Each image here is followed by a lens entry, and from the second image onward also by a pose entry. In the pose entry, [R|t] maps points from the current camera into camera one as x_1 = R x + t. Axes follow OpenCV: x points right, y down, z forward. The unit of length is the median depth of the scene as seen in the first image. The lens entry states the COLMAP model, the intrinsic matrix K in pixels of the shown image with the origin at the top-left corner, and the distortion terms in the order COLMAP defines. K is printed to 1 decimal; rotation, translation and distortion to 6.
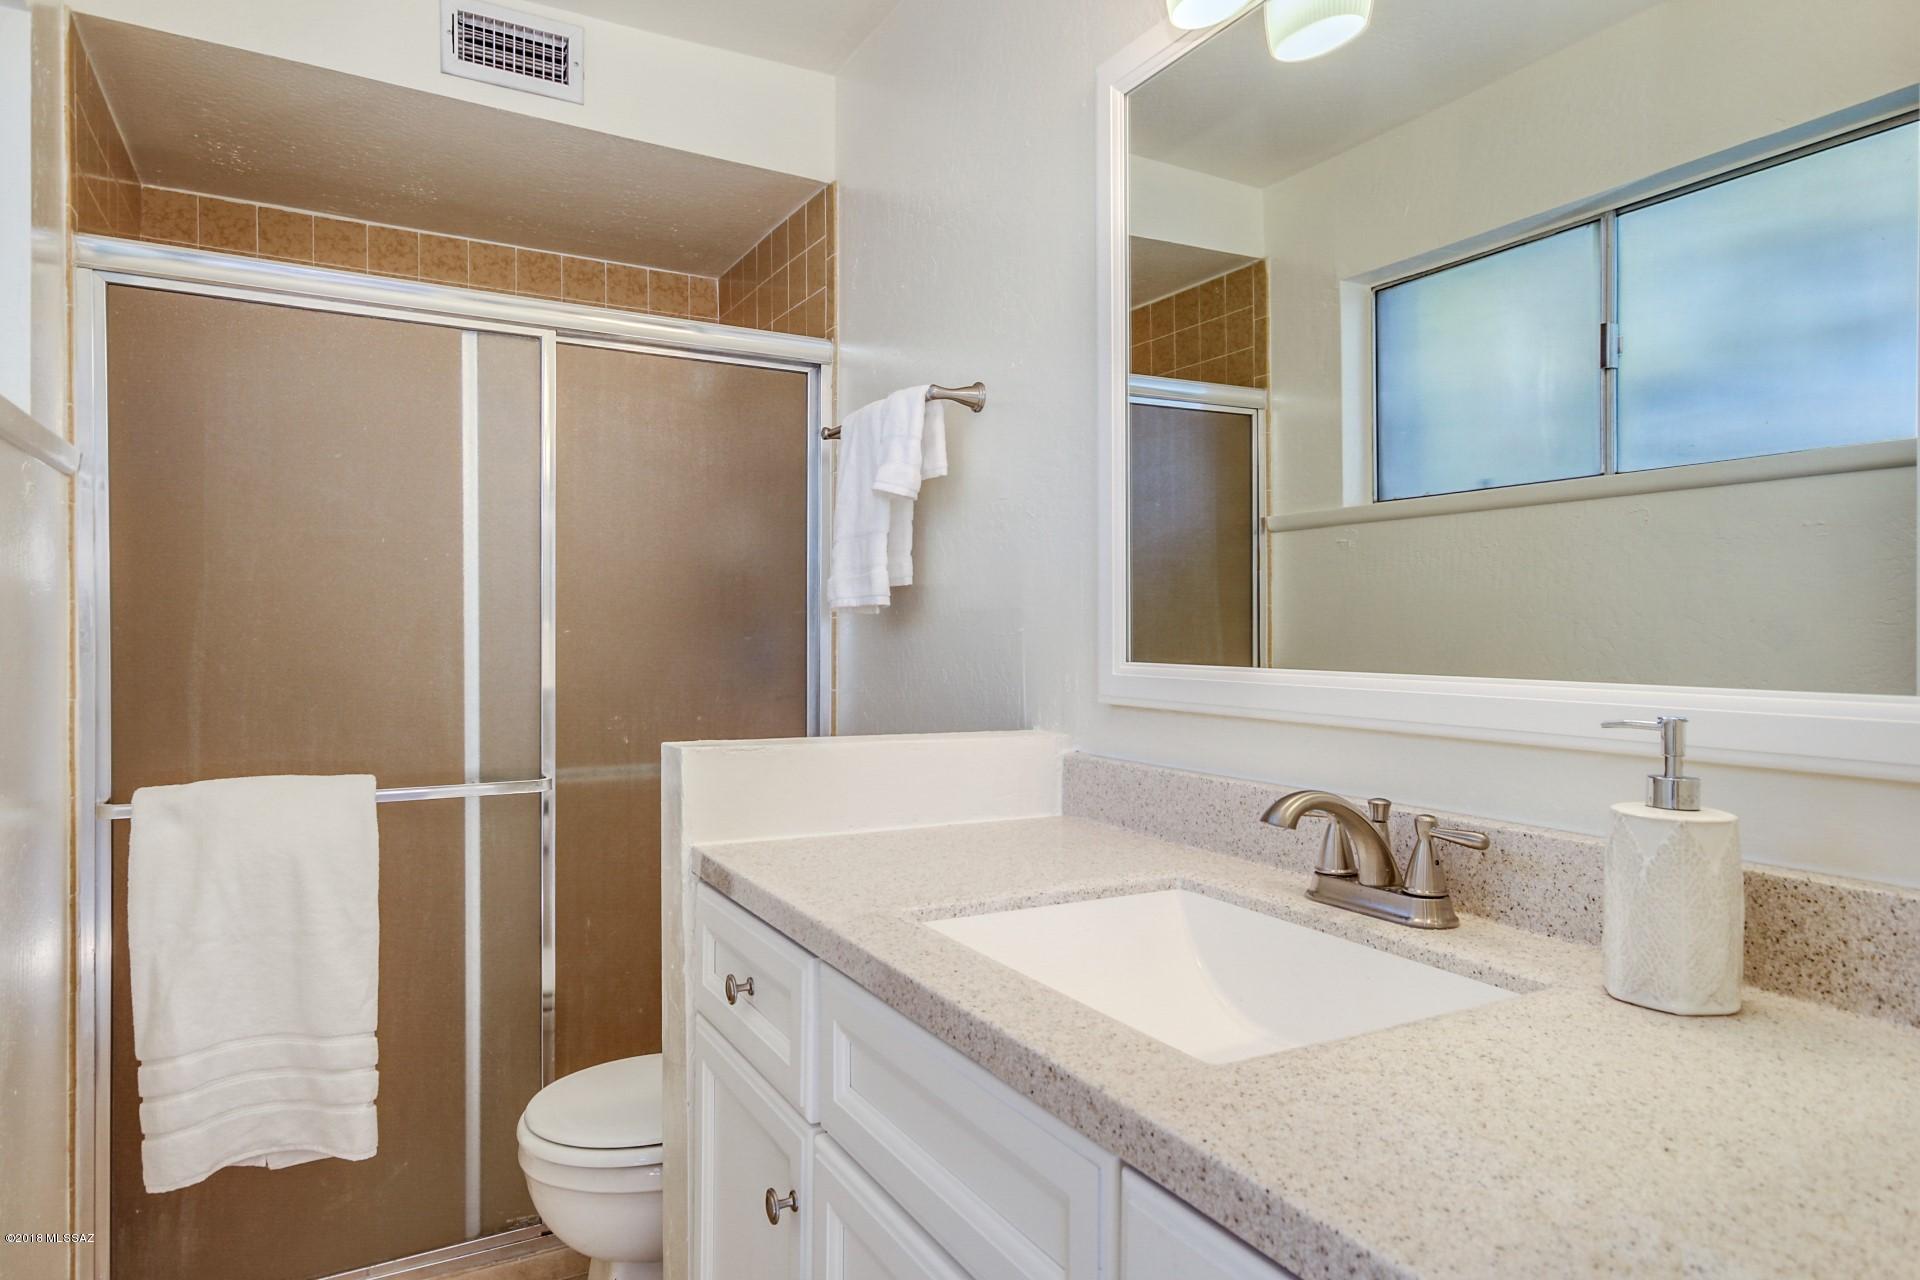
lens RADIAL K [[1140.6, 0, 961.9], [0, 1140.6, 649.2], [0, 0, 1]] dist [0.002980, -0.000049]
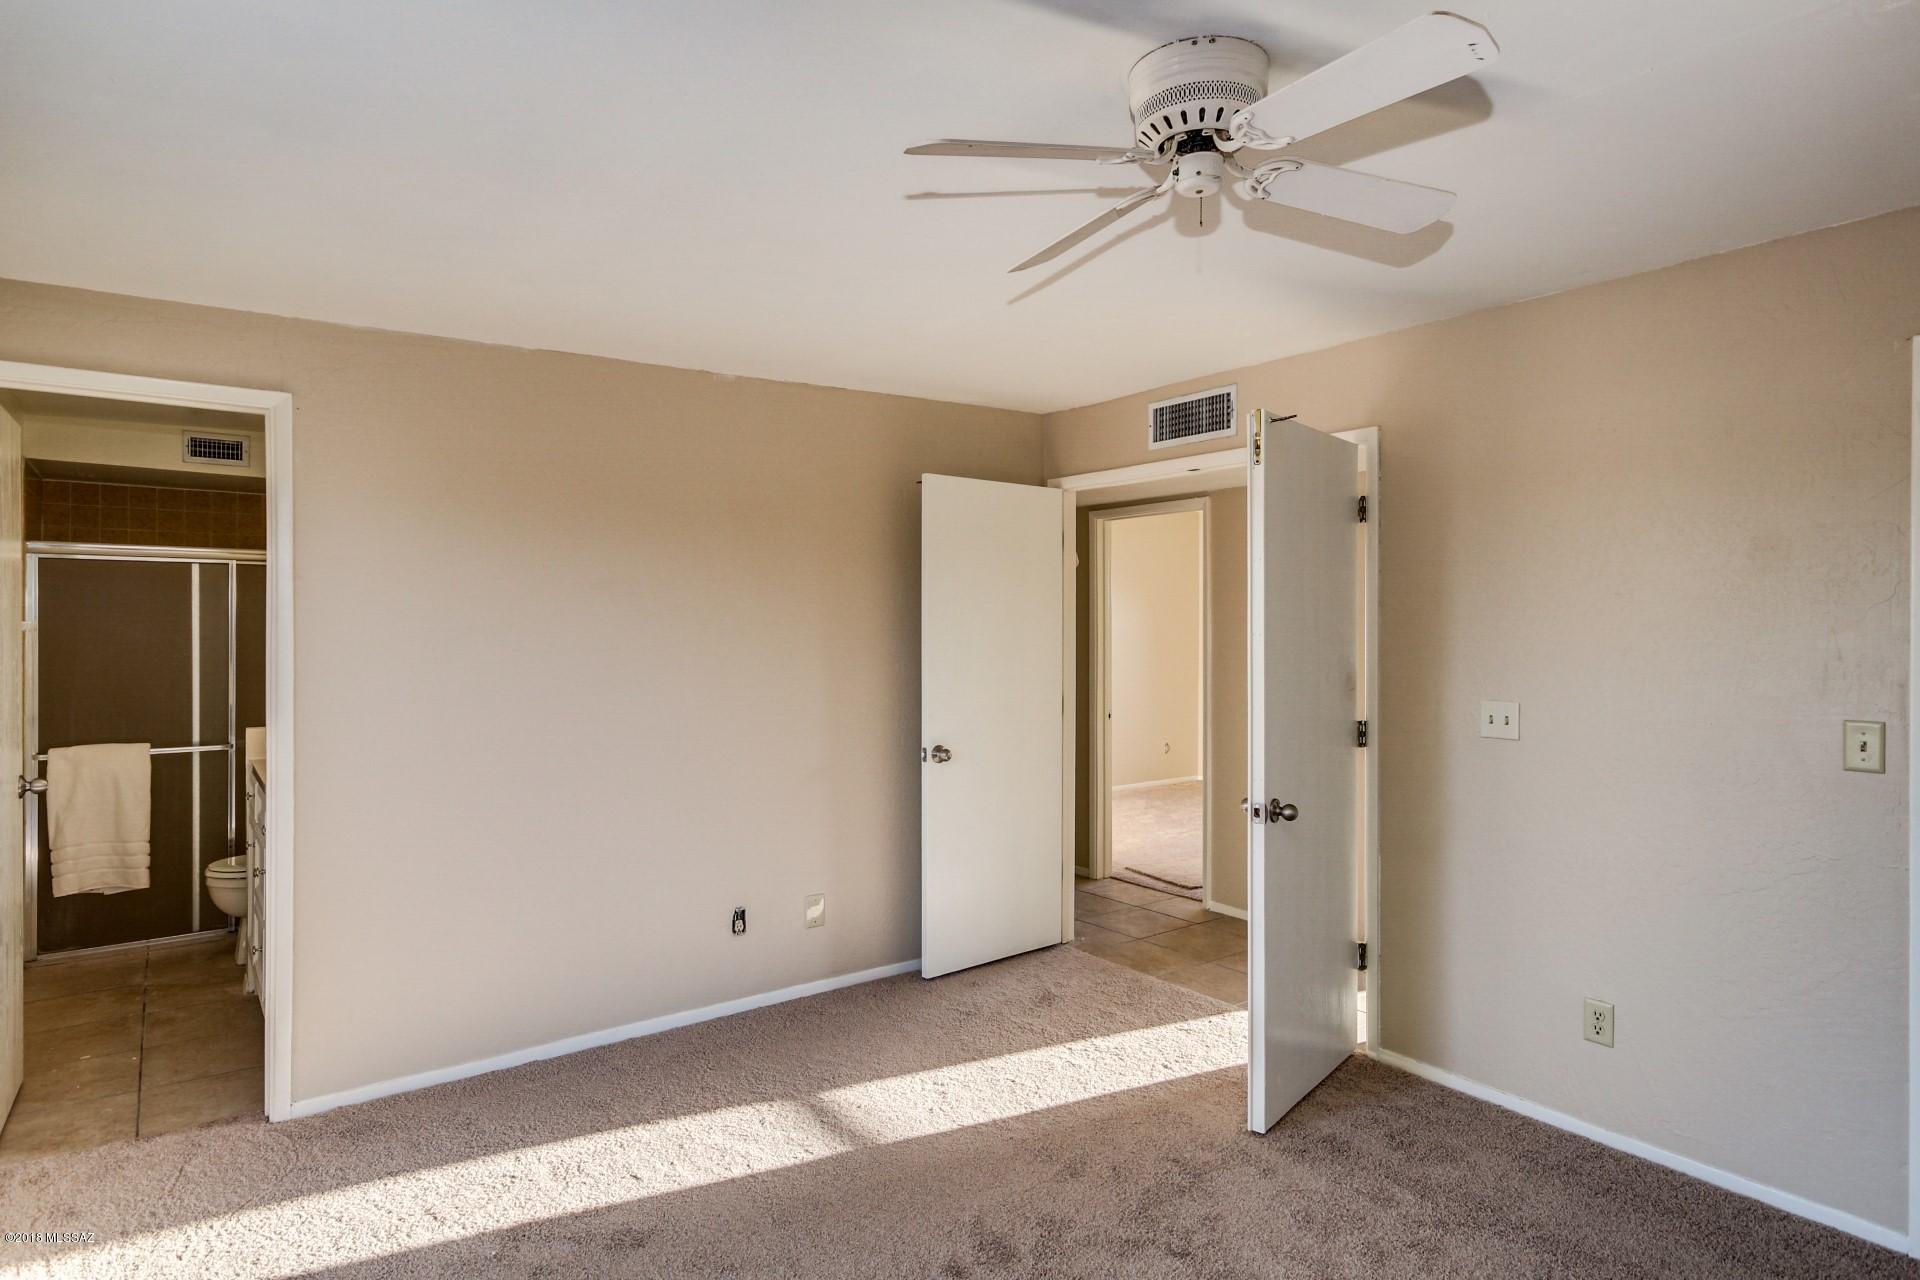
lens RADIAL K [[1039.3, 0, 957.9], [0, 1039.3, 626.5], [0, 0, 1]] dist [-0.000585, 0.000335]
pose [[0.988975, 0.009066, 0.147803, 0.976995], [-0.009163, 0.999958, -0.000029, -0.176472], [-0.147797, -0.001326, 0.989017, -1.651945]]
